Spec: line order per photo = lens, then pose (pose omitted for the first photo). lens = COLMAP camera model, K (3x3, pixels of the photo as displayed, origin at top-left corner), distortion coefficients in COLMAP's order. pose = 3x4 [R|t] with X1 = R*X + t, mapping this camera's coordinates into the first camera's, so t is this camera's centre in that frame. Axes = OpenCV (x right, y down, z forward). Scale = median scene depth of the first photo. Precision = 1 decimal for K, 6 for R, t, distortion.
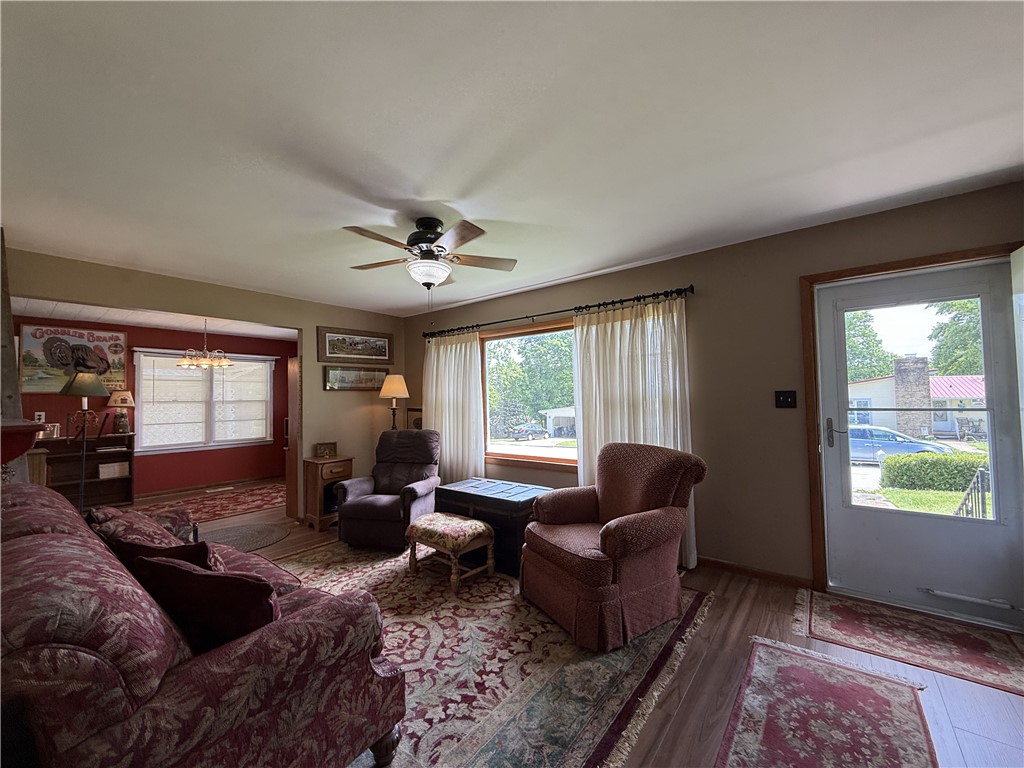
lens RADIAL K [[408.0, 0, 510.1], [0, 408.0, 385.0], [0, 0, 1]] dist [-0.000933, 0.000152]
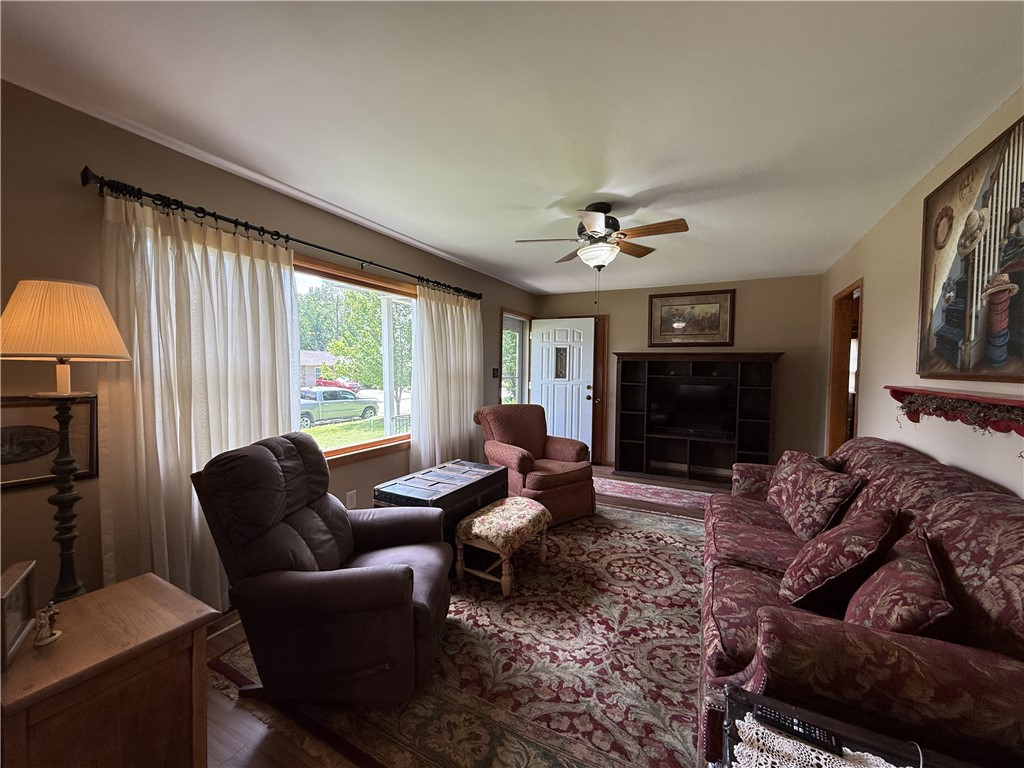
lens RADIAL K [[408.0, 0, 509.3], [0, 408.0, 383.5], [0, 0, 1]] dist [-0.000933, 0.000152]
pose [[-0.191695, -0.022568, 0.981195, -0.611289], [-0.042668, 0.998982, 0.014641, 0.028700], [-0.980527, -0.039059, -0.192462, 0.714510]]
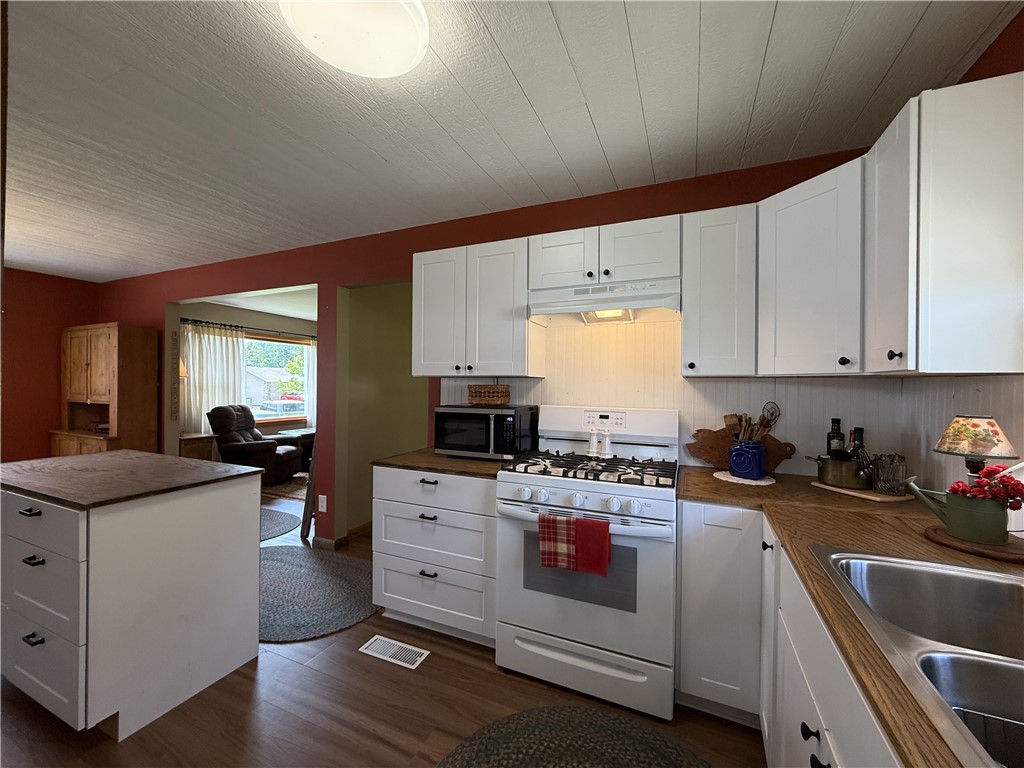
lens RADIAL K [[408.0, 0, 506.4], [0, 408.0, 382.9], [0, 0, 1]] dist [-0.000933, 0.000152]
pose [[-0.244867, 0.017746, 0.969394, -1.418323], [-0.041693, 0.998715, -0.028814, 0.036714], [-0.968660, -0.047472, -0.243812, 0.421882]]
